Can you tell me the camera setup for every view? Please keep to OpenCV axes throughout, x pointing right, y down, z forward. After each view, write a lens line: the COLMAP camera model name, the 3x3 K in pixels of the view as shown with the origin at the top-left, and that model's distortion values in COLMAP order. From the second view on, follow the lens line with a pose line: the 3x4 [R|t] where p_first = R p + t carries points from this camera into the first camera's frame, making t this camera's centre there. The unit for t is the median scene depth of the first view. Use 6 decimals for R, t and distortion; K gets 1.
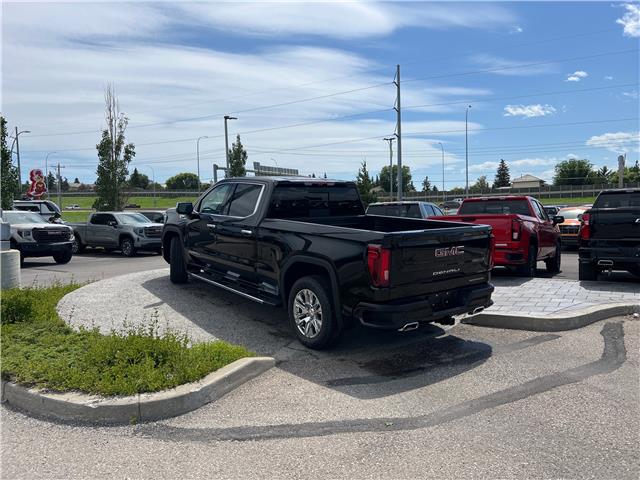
lens RADIAL K [[494.3, 0, 320.0], [0, 494.3, 240.0], [0, 0, 1]] dist [0.042310, -0.051118]
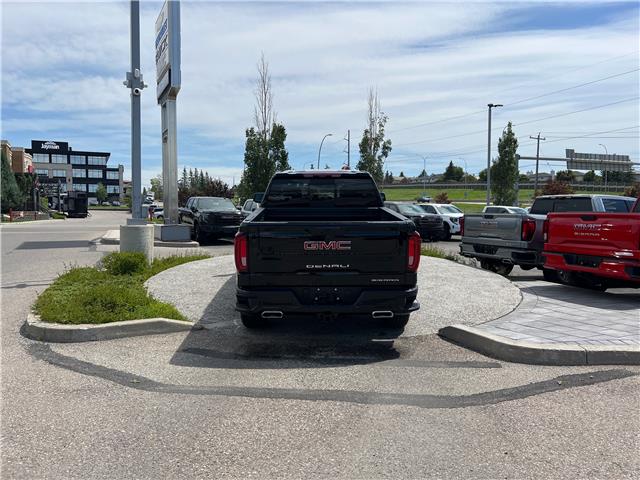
lens RADIAL K [[494.3, 0, 320.0], [0, 494.3, 240.0], [0, 0, 1]] dist [0.042310, -0.051118]
pose [[0.787401, 0.063567, -0.613155, 0.255560], [-0.053798, 0.997960, 0.034375, -0.005887], [0.614090, 0.005920, 0.789214, 0.073232]]
